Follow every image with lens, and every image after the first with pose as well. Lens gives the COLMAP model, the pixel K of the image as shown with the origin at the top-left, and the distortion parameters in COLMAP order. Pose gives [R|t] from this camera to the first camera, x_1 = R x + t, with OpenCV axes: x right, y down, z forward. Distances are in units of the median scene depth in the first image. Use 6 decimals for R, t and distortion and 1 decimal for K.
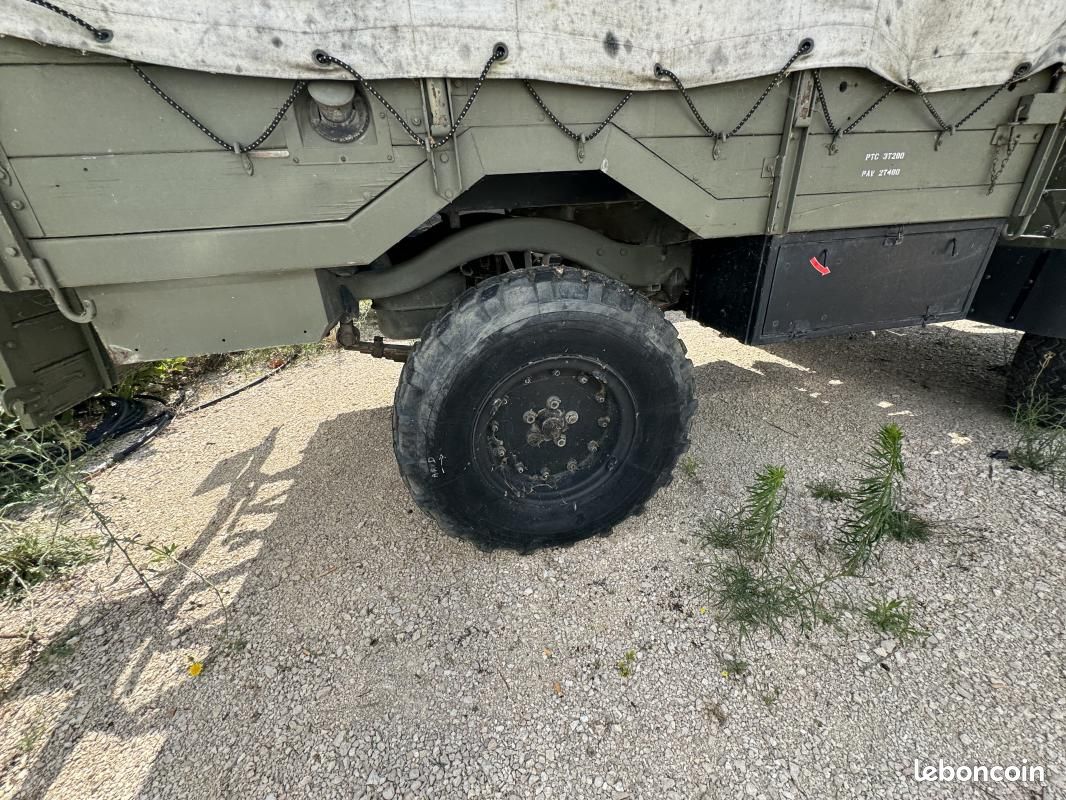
lens RADIAL K [[425.2, 0, 533.0], [0, 425.2, 400.0], [0, 0, 1]] dist [-0.001152, -0.000386]
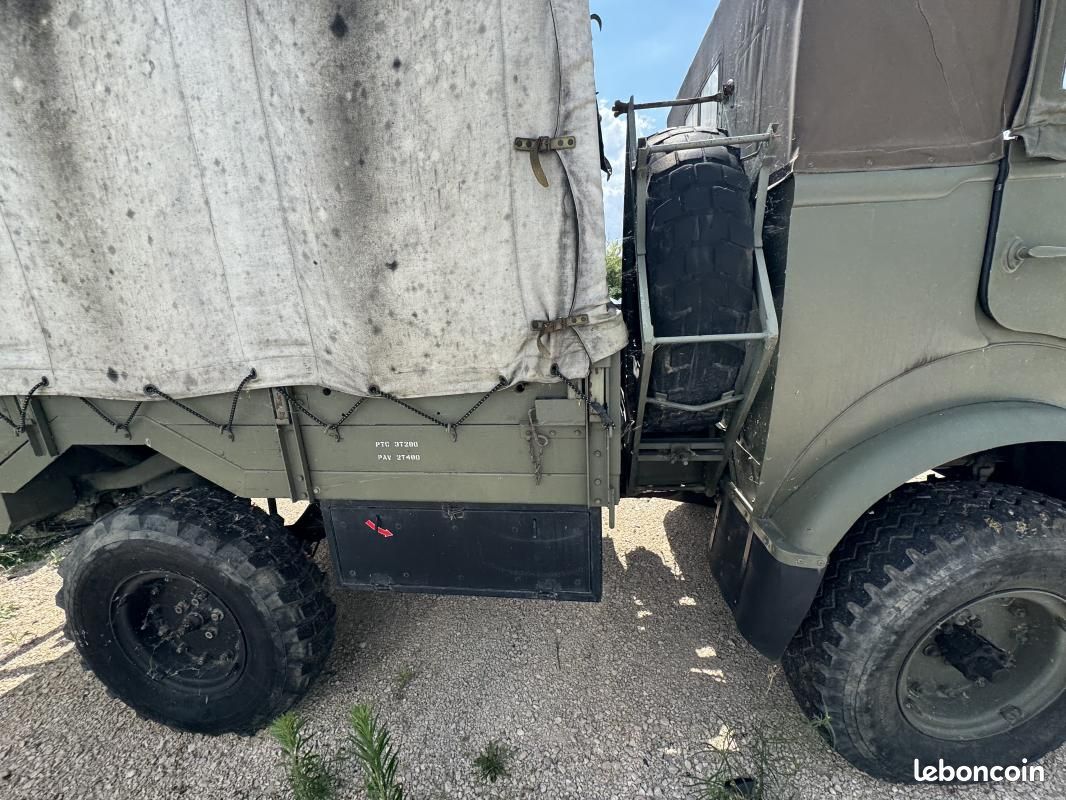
lens RADIAL K [[425.2, 0, 533.0], [0, 425.2, 400.0], [0, 0, 1]] dist [-0.001152, -0.000386]
pose [[0.942282, 0.087952, -0.323061, 1.530709], [-0.144453, 0.977252, -0.155281, -0.590802], [0.302055, 0.192985, 0.933552, 0.114097]]
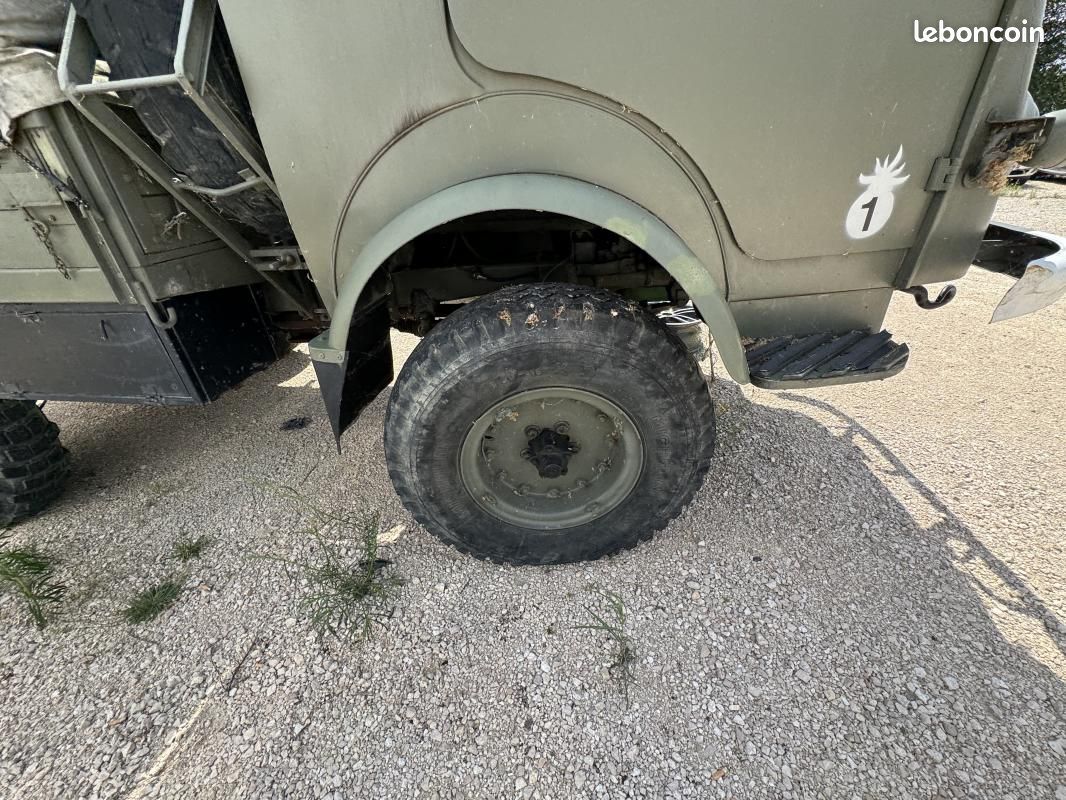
lens RADIAL K [[423.2, 0, 538.4], [0, 423.2, 400.9], [0, 0, 1]] dist [-0.000486, -0.000054]
pose [[0.934159, 0.178965, -0.308737, 2.578656], [-0.149339, 0.981808, 0.117261, -0.555424], [0.324106, -0.063434, 0.943892, 0.527323]]
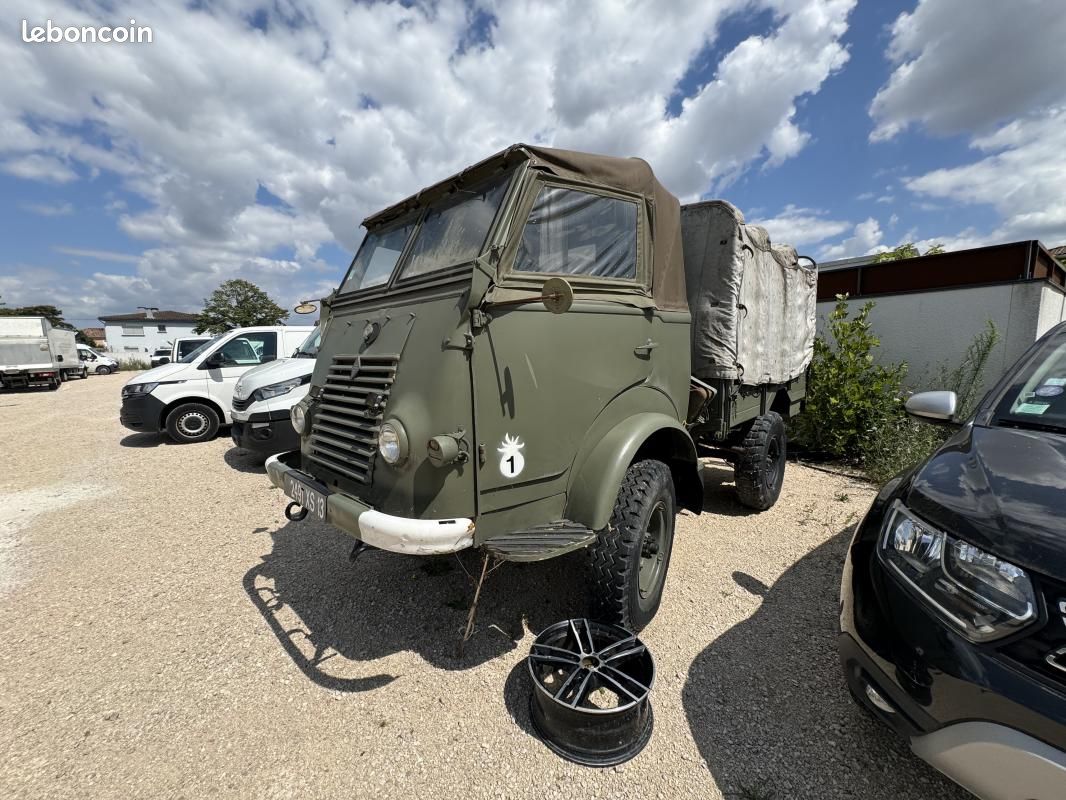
lens RADIAL K [[425.2, 0, 533.0], [0, 425.2, 400.0], [0, 0, 1]] dist [-0.001152, -0.000386]
pose [[-0.825568, 0.136144, -0.547633, 3.392598], [-0.183878, 0.852592, 0.489158, -2.607046], [0.533504, 0.504530, -0.678839, 3.983304]]
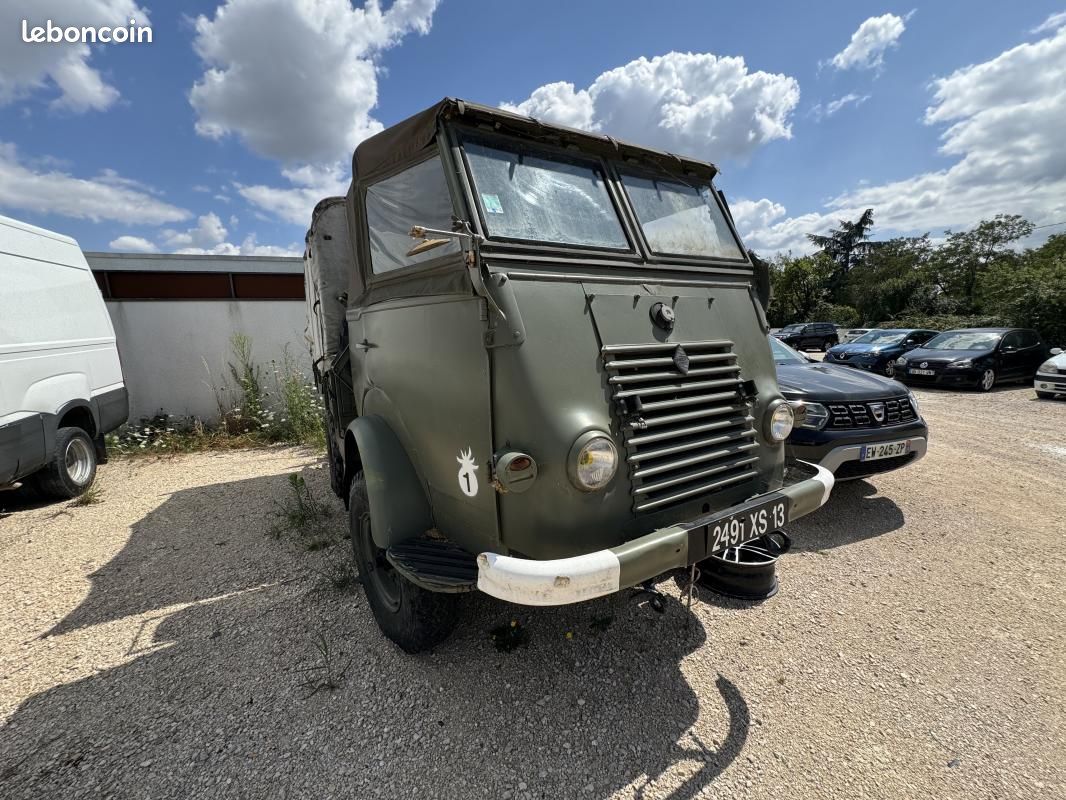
lens RADIAL K [[423.2, 0, 538.4], [0, 423.2, 400.9], [0, 0, 1]] dist [-0.000486, -0.000054]
pose [[0.300022, 0.204446, -0.931766, 4.253290], [-0.407132, 0.910778, 0.068747, -1.402898], [0.862688, 0.358726, 0.356490, 1.251550]]
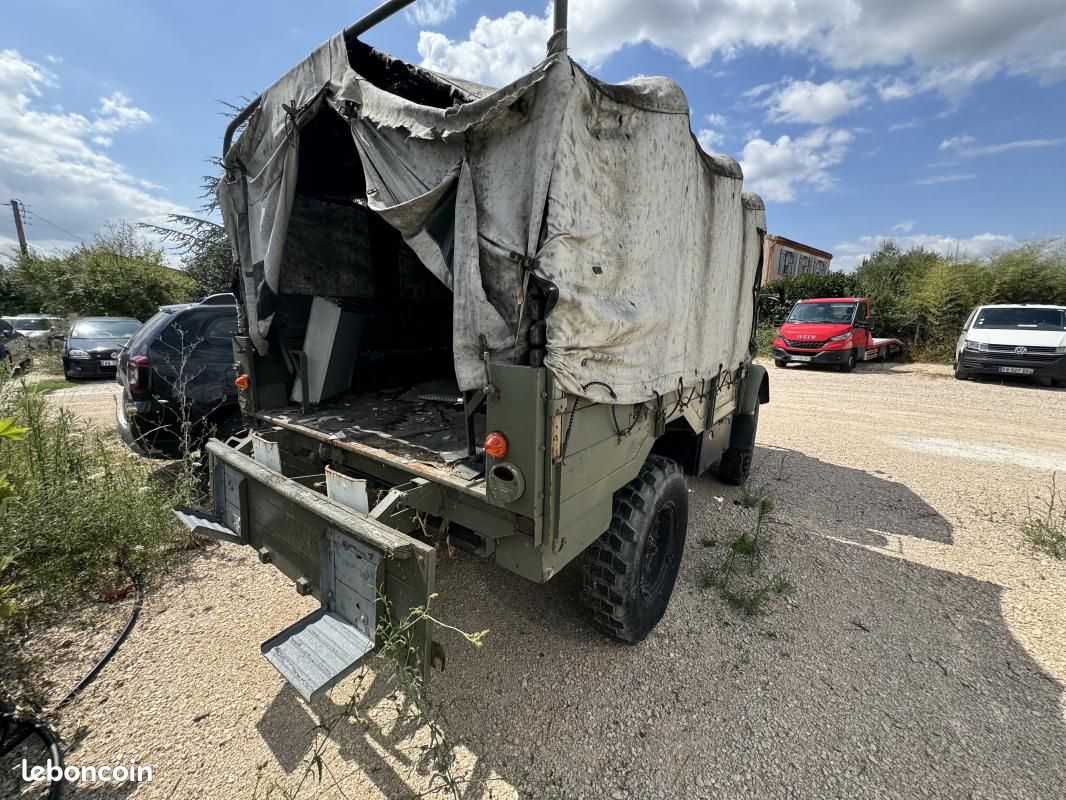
lens RADIAL K [[425.2, 0, 533.0], [0, 425.2, 400.0], [0, 0, 1]] dist [-0.001152, -0.000386]
pose [[0.753748, -0.062480, 0.654186, -1.702590], [0.225646, 0.959554, -0.168343, -0.389523], [-0.617209, 0.274503, 0.737361, -0.141428]]
